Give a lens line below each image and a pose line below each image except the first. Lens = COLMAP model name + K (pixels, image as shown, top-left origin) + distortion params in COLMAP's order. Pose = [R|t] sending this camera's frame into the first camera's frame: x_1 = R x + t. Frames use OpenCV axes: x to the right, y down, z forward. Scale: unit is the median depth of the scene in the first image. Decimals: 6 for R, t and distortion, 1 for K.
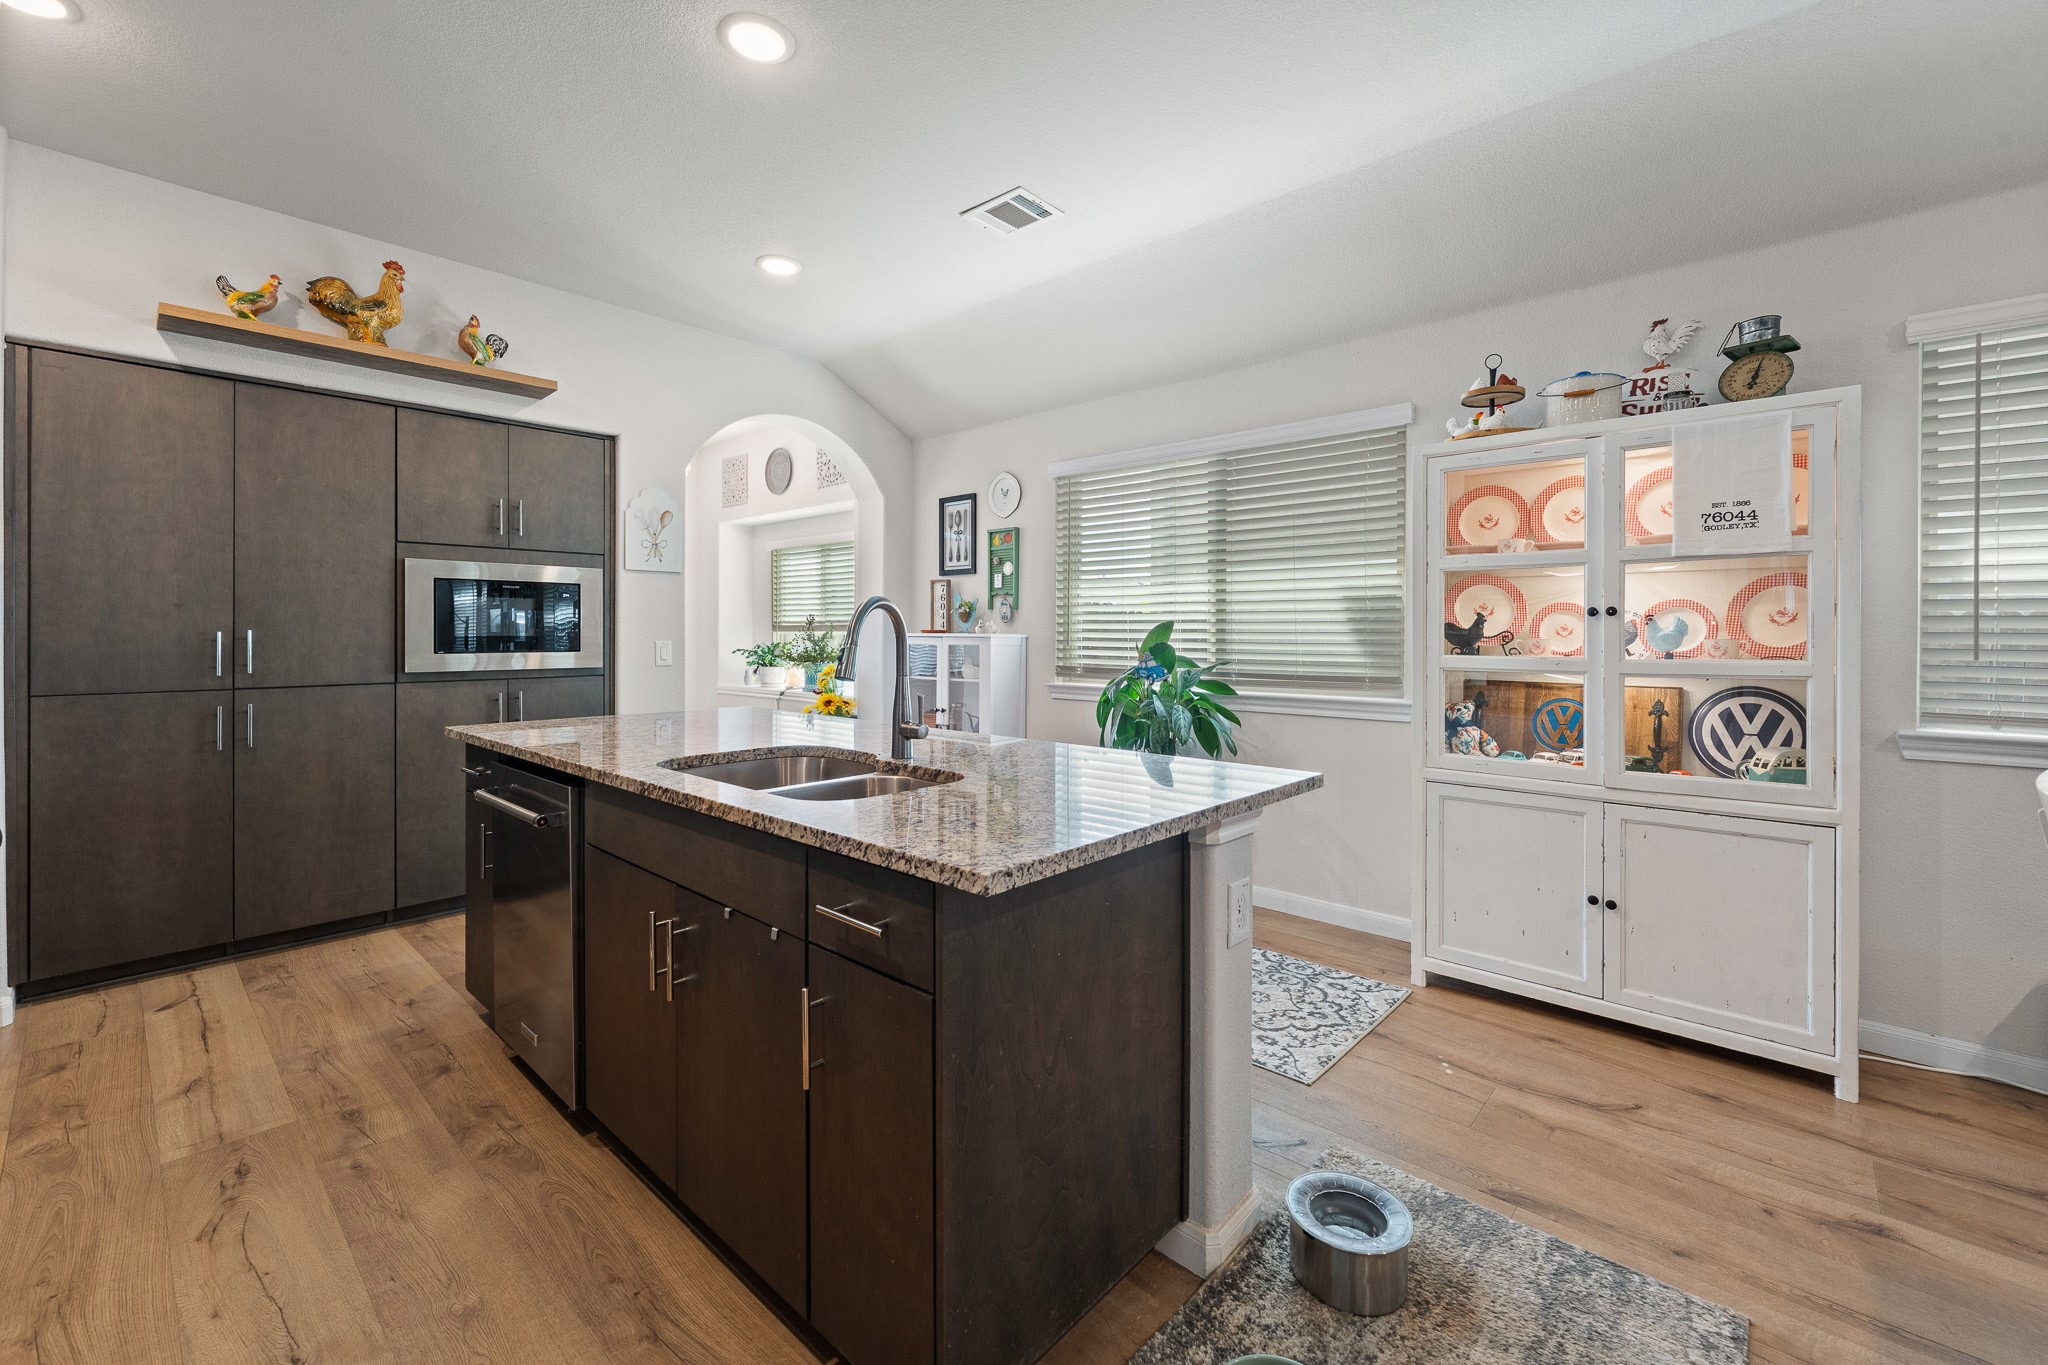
lens RADIAL K [[847.0, 0, 1025.9], [0, 847.0, 634.6], [0, 0, 1]] dist [-0.001542, 0.000021]
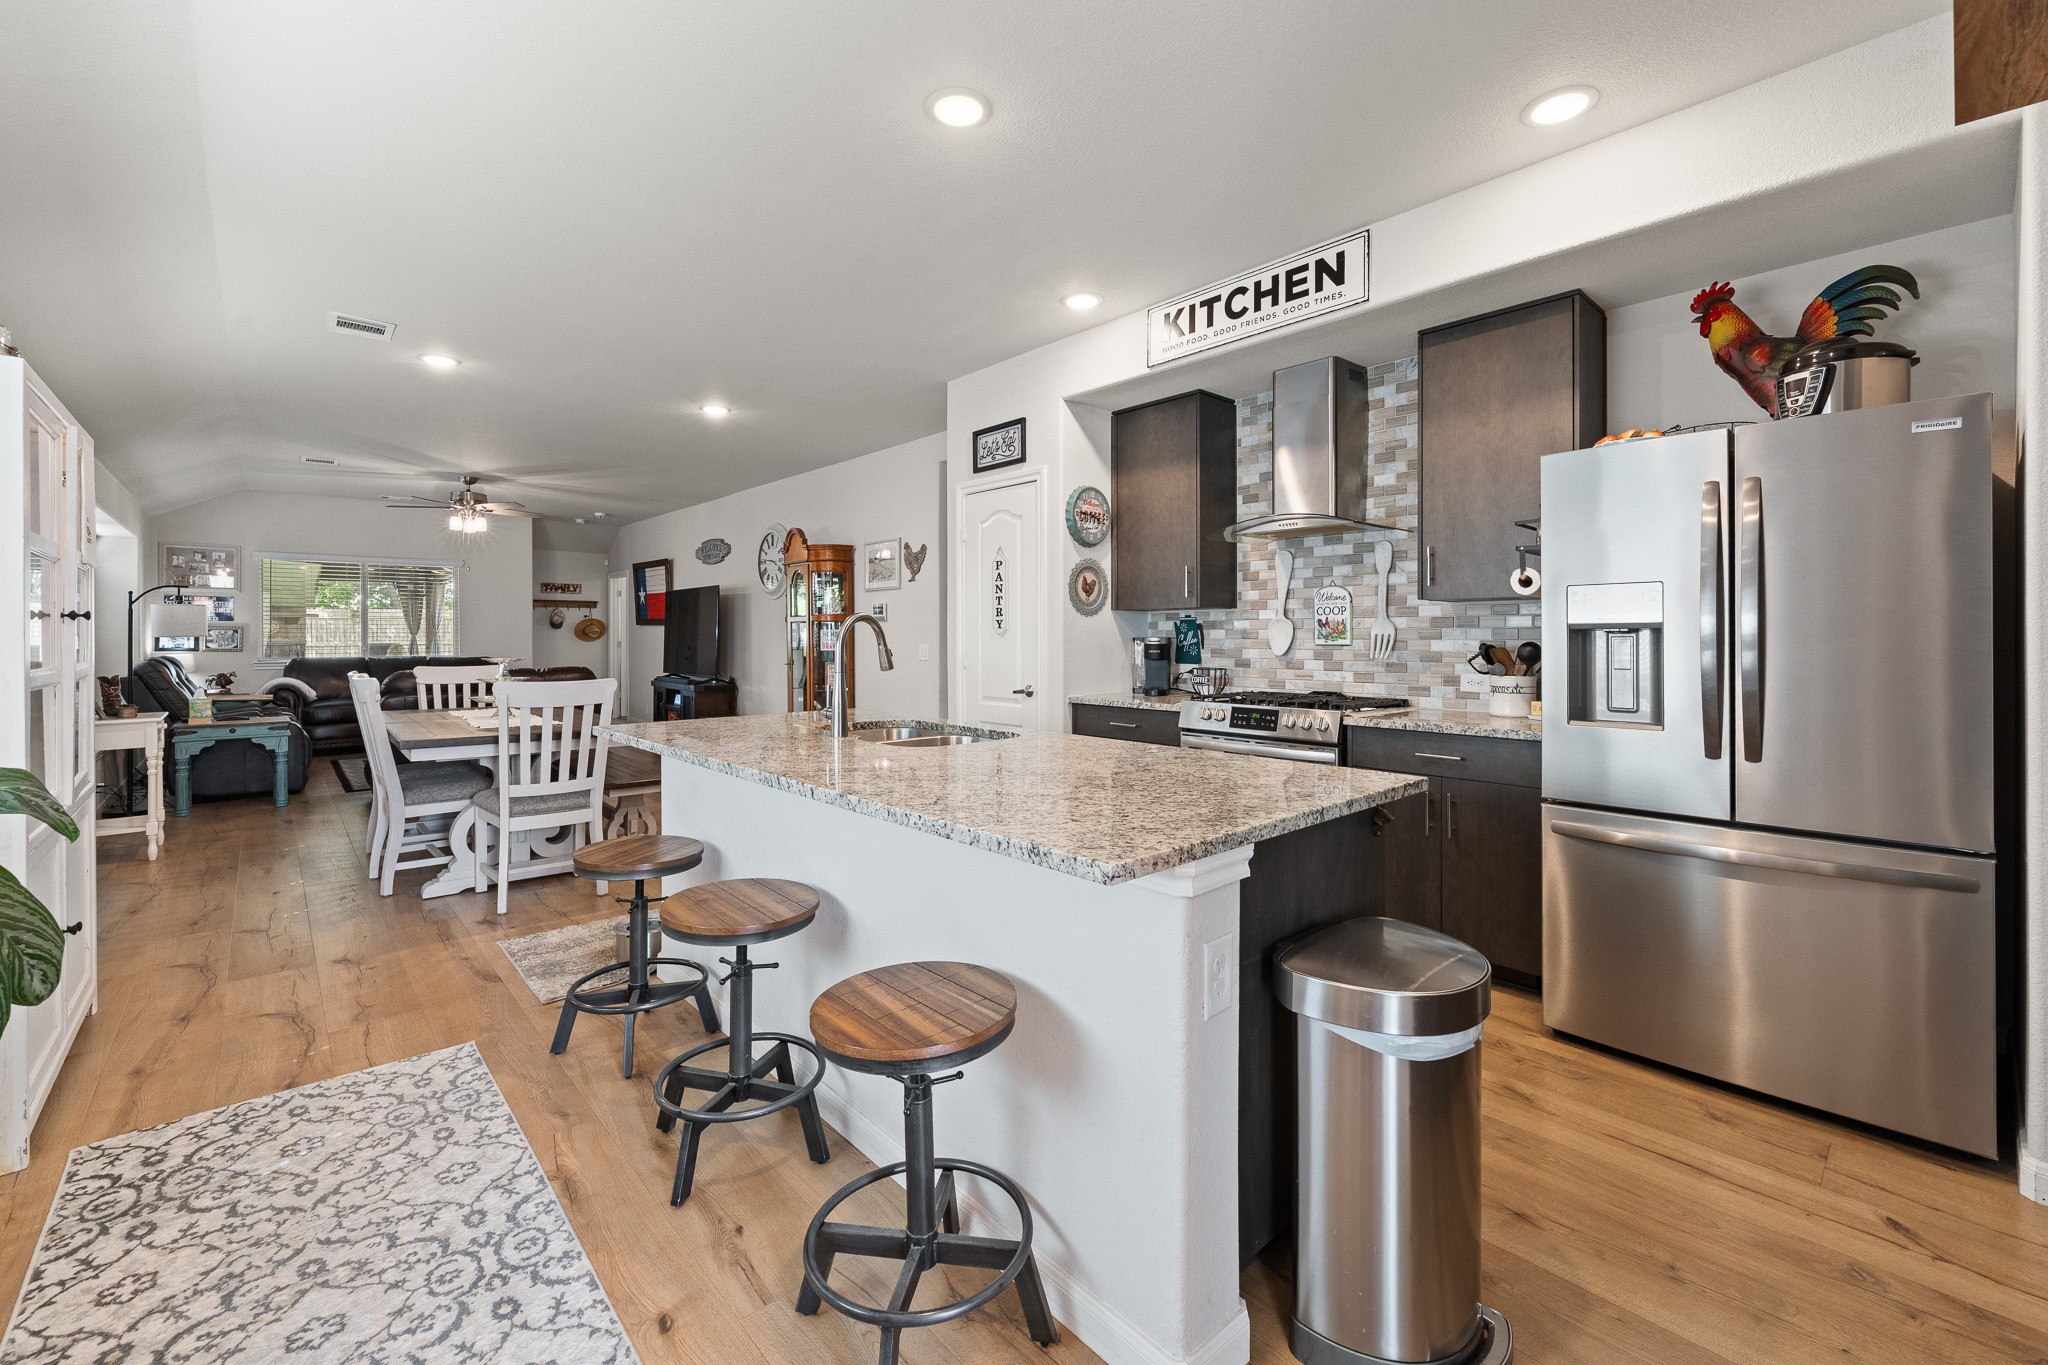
lens RADIAL K [[847.0, 0, 1025.9], [0, 847.0, 634.6], [0, 0, 1]] dist [-0.001542, 0.000021]
pose [[-0.995111, -0.002062, 0.098742, -0.420276], [-0.001772, 0.999994, 0.003023, -0.010146], [-0.098748, 0.002834, -0.995108, 1.708531]]
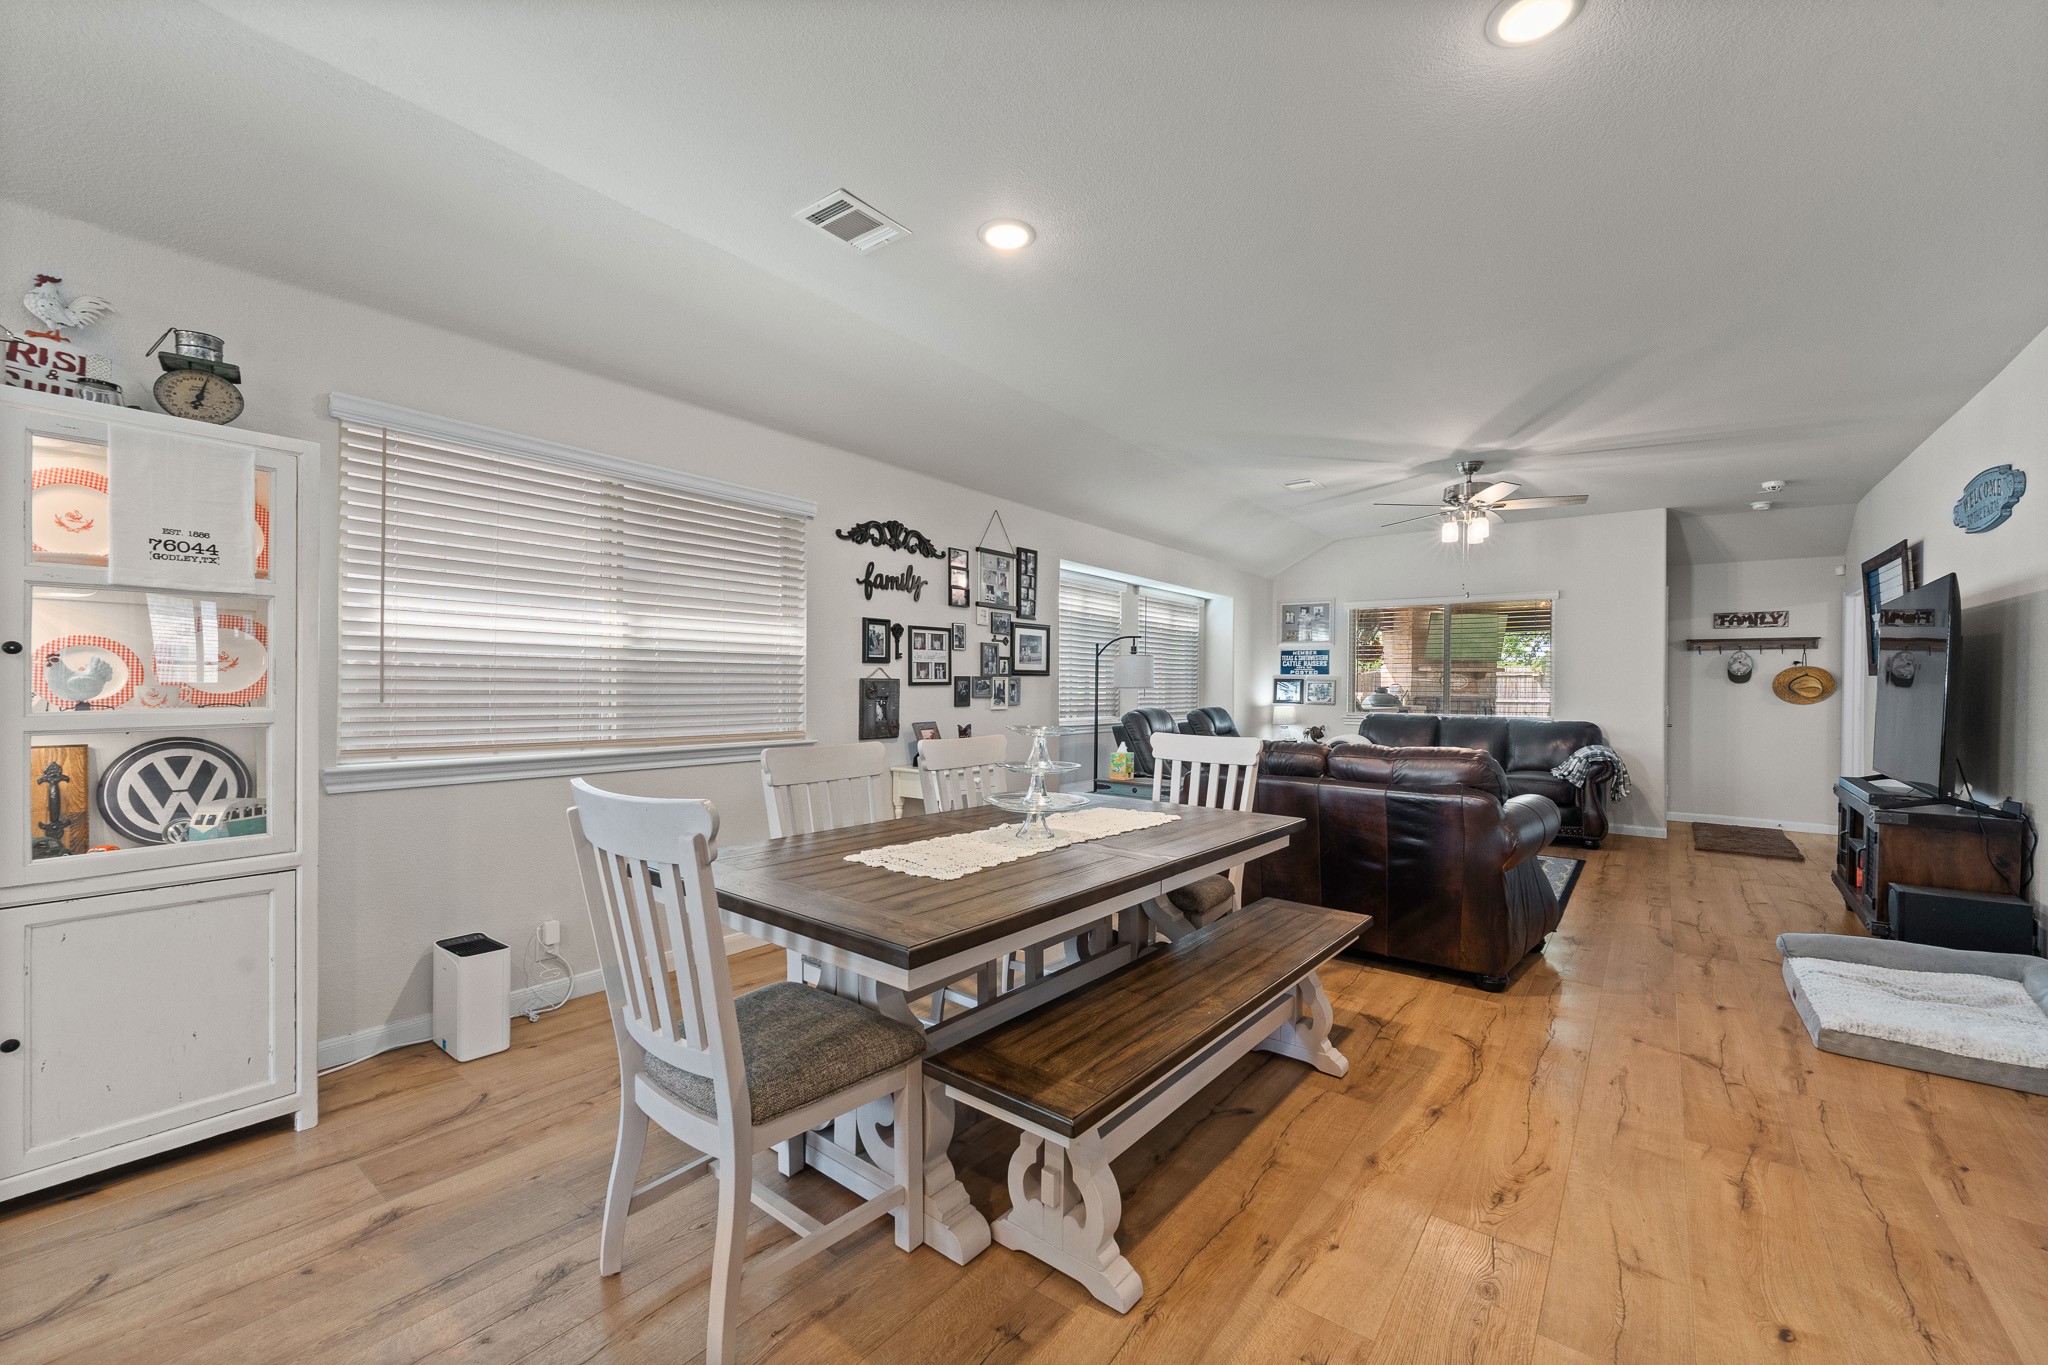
lens RADIAL K [[823.7, 0, 1033.4], [0, 823.7, 689.2], [0, 0, 1]] dist [-0.001032, -0.000118]
pose [[-0.087771, -0.007054, 0.996116, -0.093242], [-0.007469, 0.999951, 0.006423, -0.002469], [-0.996113, -0.006876, -0.087819, 0.167662]]
